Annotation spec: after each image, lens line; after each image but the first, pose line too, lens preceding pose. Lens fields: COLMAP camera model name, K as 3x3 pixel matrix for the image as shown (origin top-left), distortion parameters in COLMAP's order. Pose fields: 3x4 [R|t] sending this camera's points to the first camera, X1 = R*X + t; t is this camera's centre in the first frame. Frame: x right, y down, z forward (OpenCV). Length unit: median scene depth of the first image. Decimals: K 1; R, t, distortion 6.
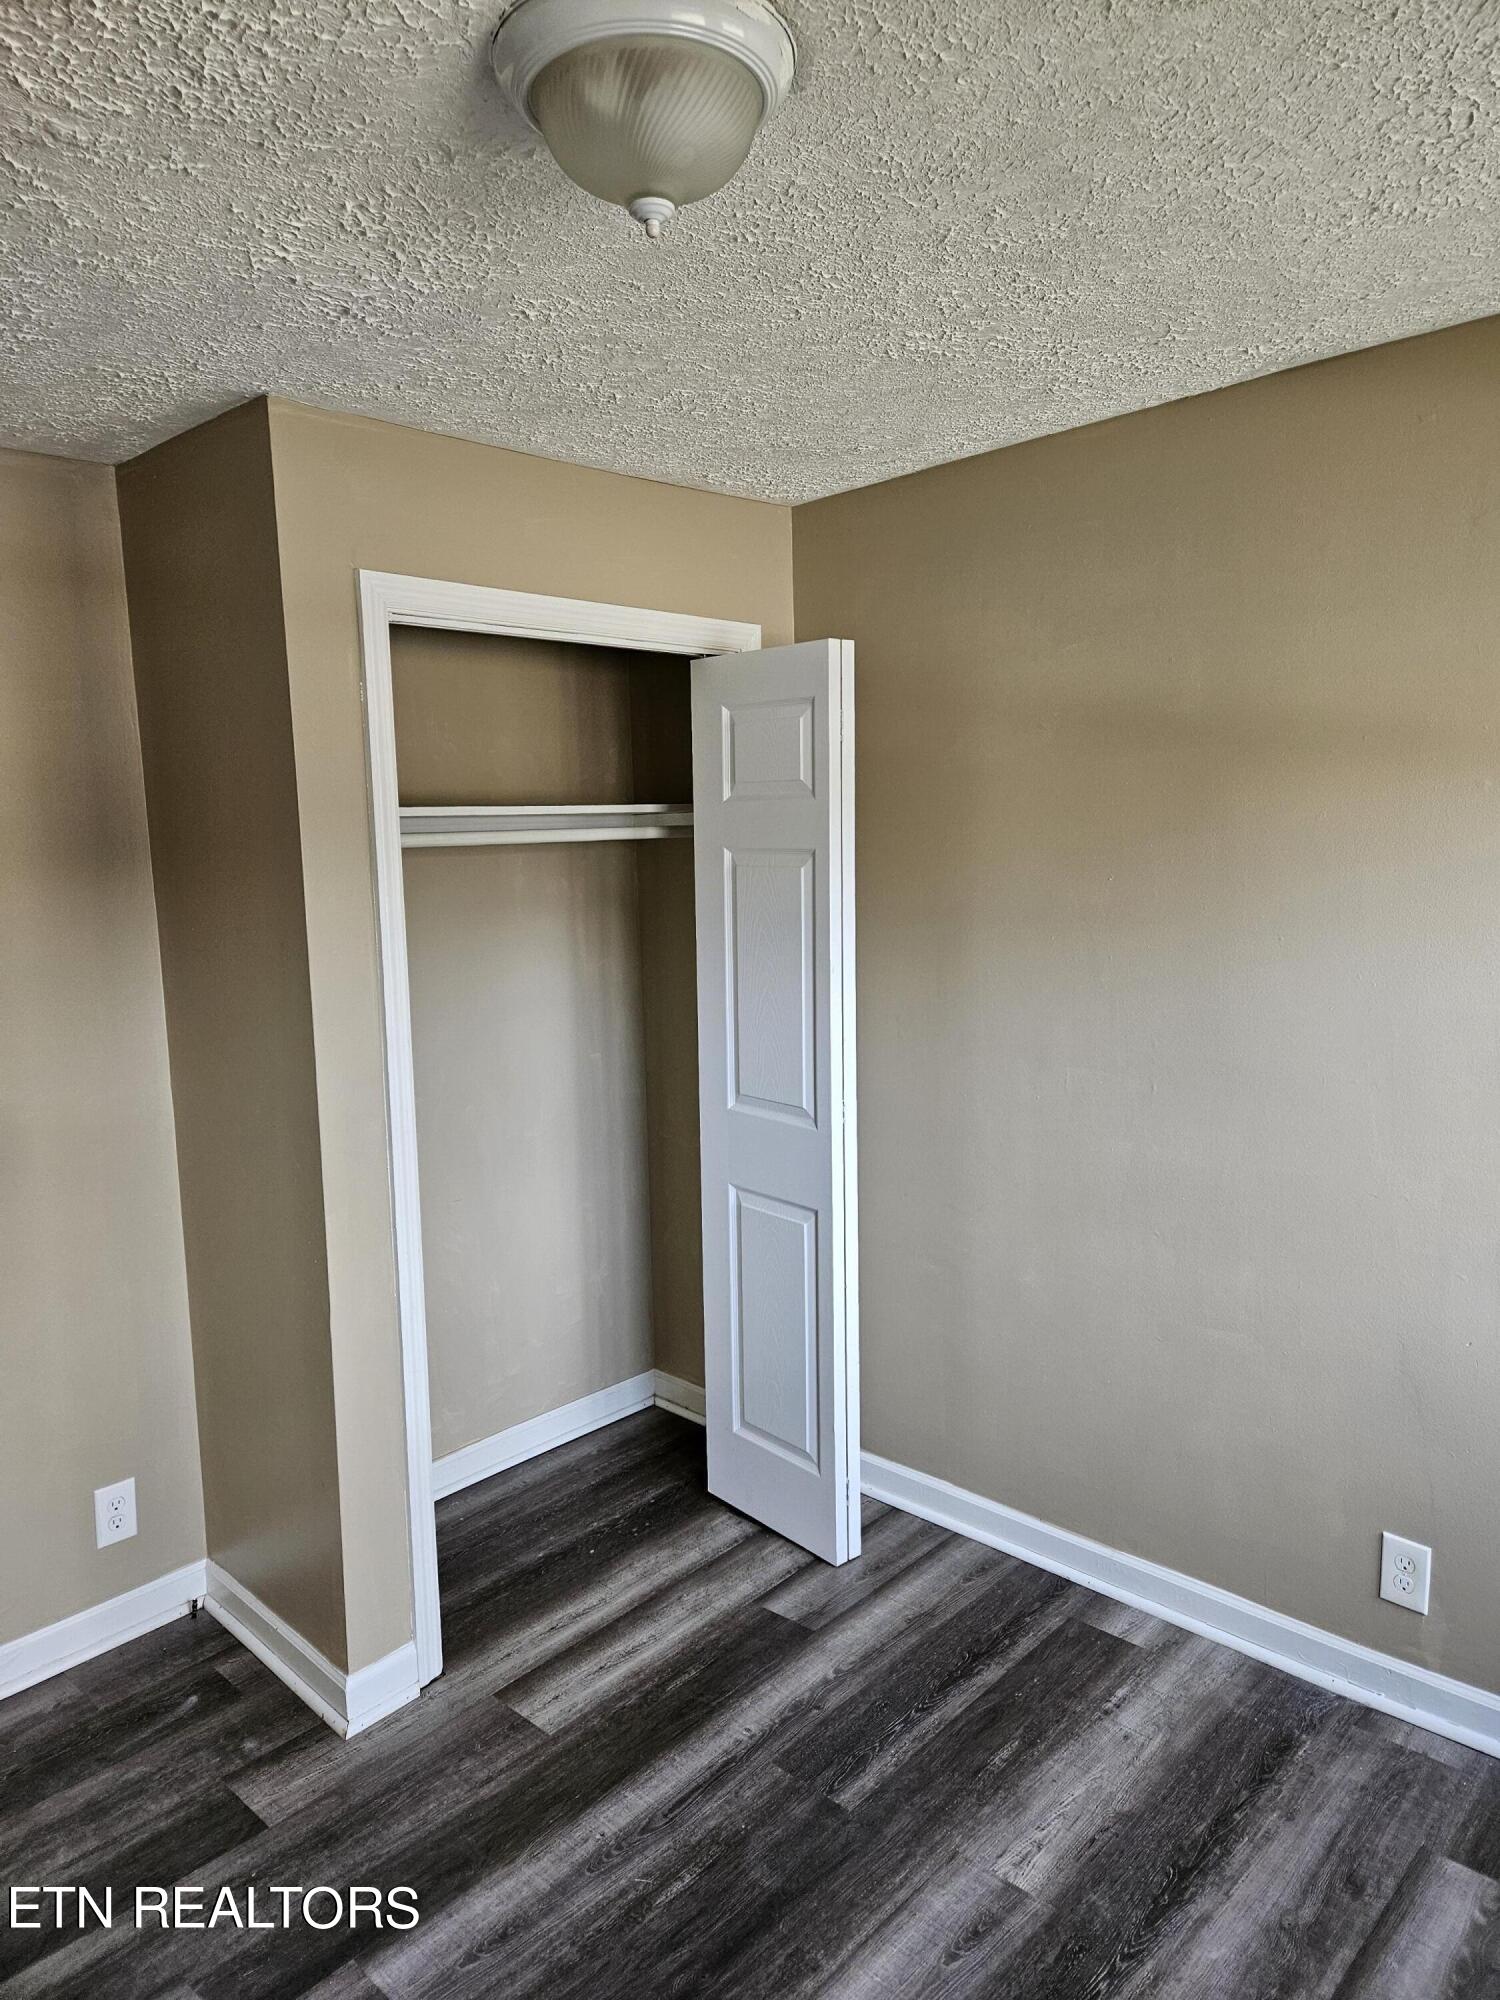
lens RADIAL K [[1330.7, 0, 744.5], [0, 1330.7, 993.2], [0, 0, 1]] dist [0.087788, -0.069813]
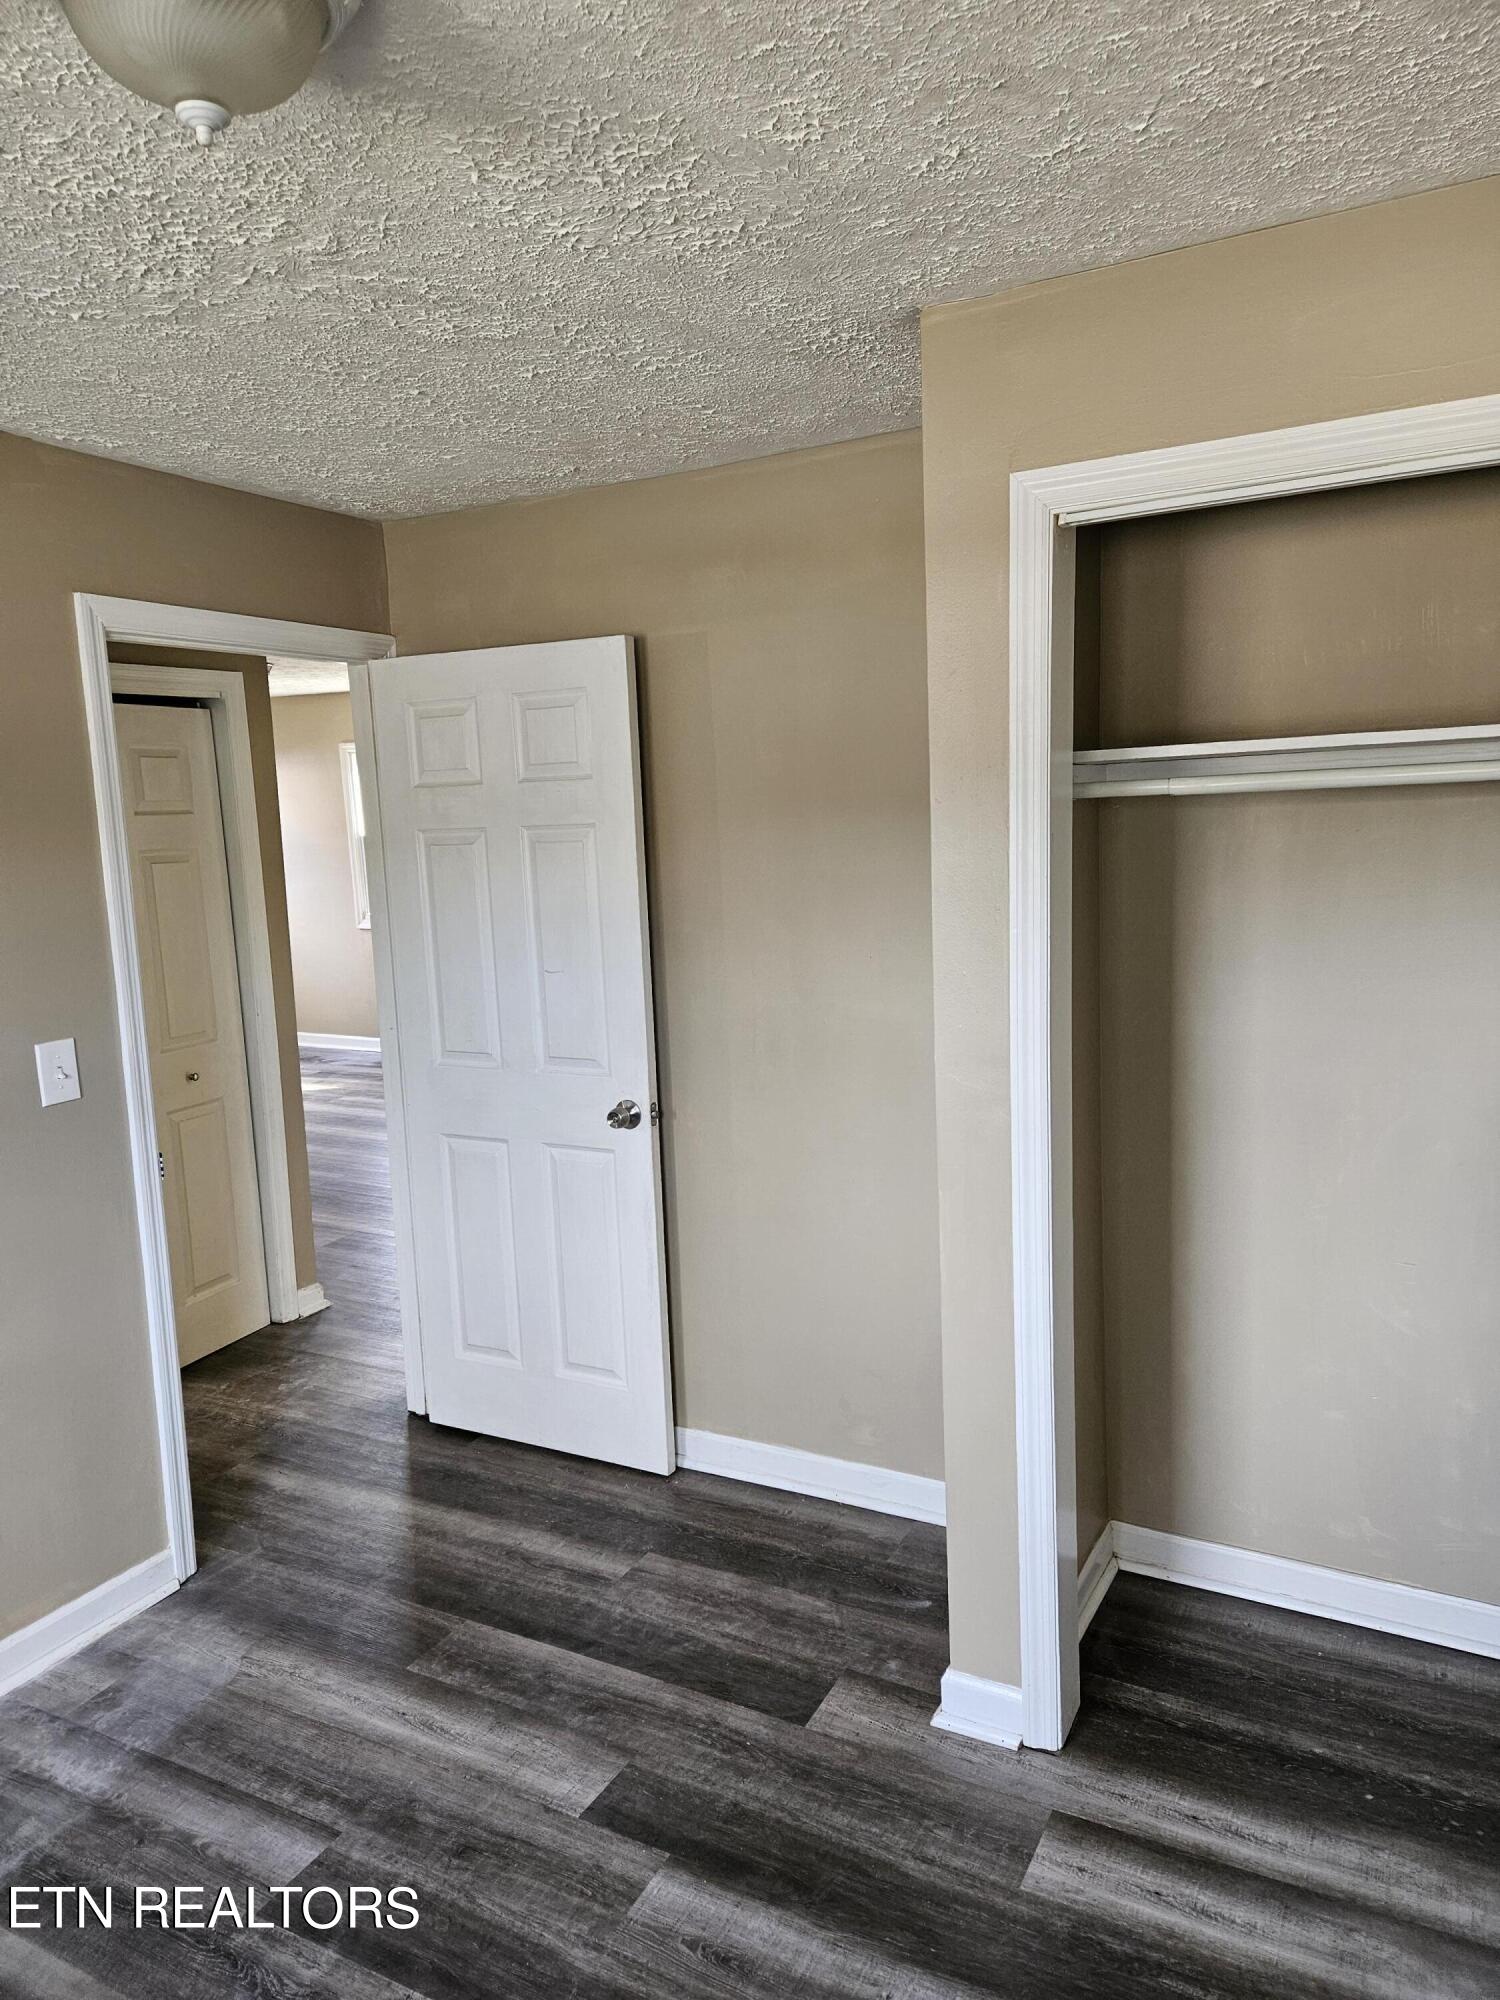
lens RADIAL K [[1333.2, 0, 748.9], [0, 1333.2, 984.2], [0, 0, 1]] dist [0.080662, -0.063340]
pose [[0.278182, 0.151754, -0.948465, 0.520028], [-0.092968, 0.987058, 0.130662, -0.086952], [0.956019, 0.051829, 0.288690, 0.587678]]
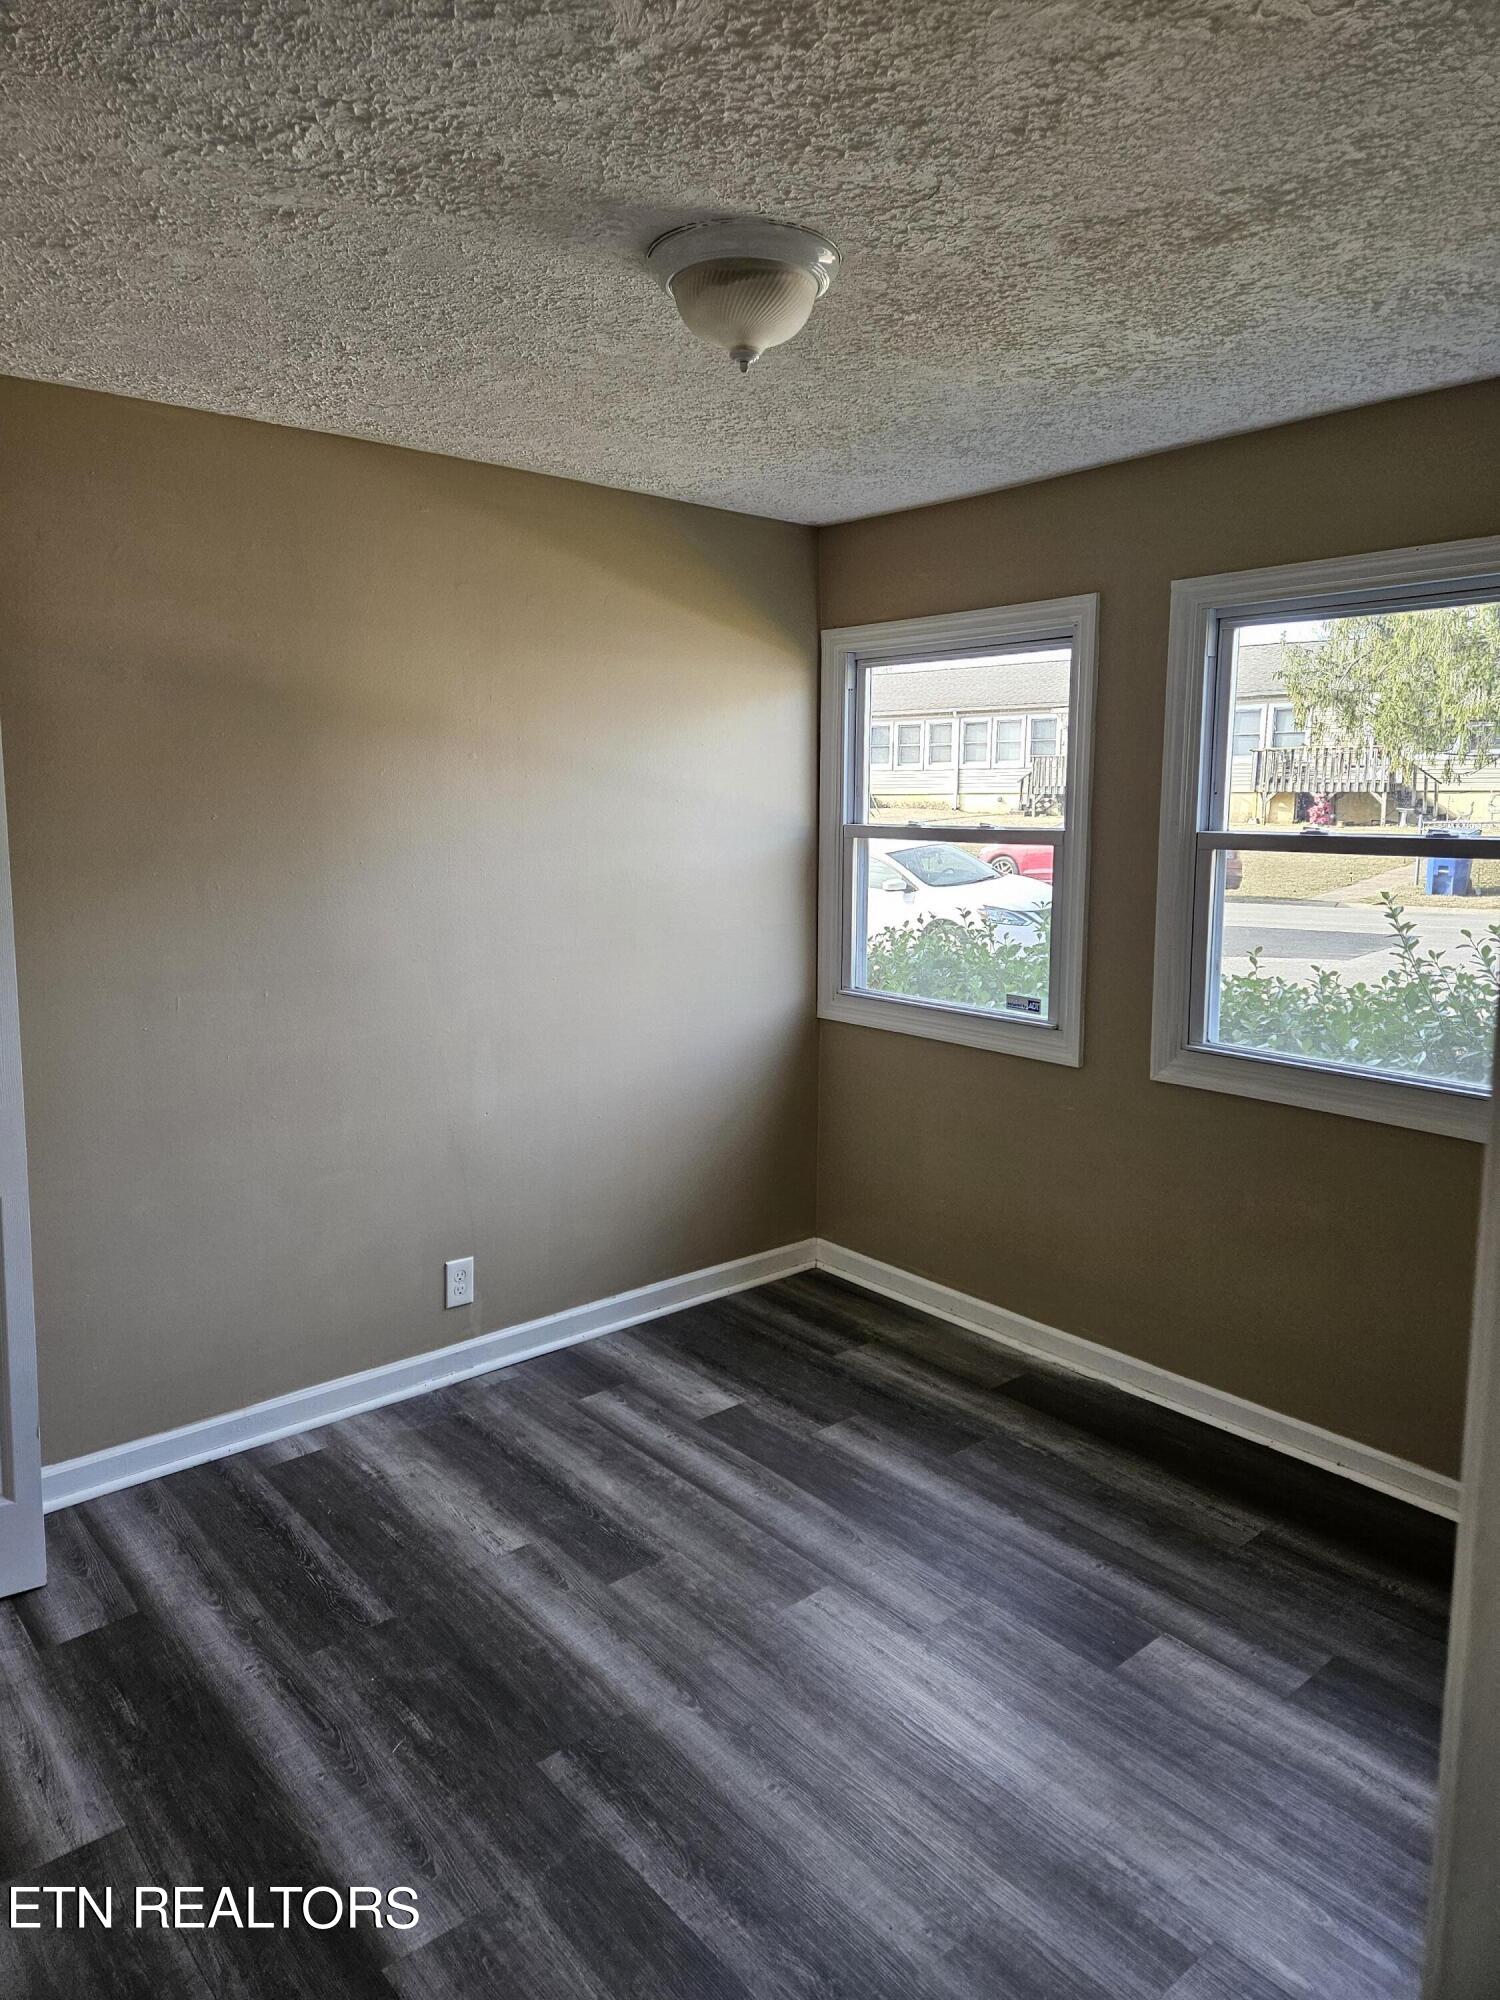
lens RADIAL K [[1381.4, 0, 695.3], [0, 1381.4, 1001.8], [0, 0, 1]] dist [0.091934, -0.080523]
pose [[0.124403, -0.119685, 0.984987, -0.920655], [0.119931, 0.987234, 0.104811, -0.008433], [-0.984957, 0.105091, 0.137169, 0.486490]]
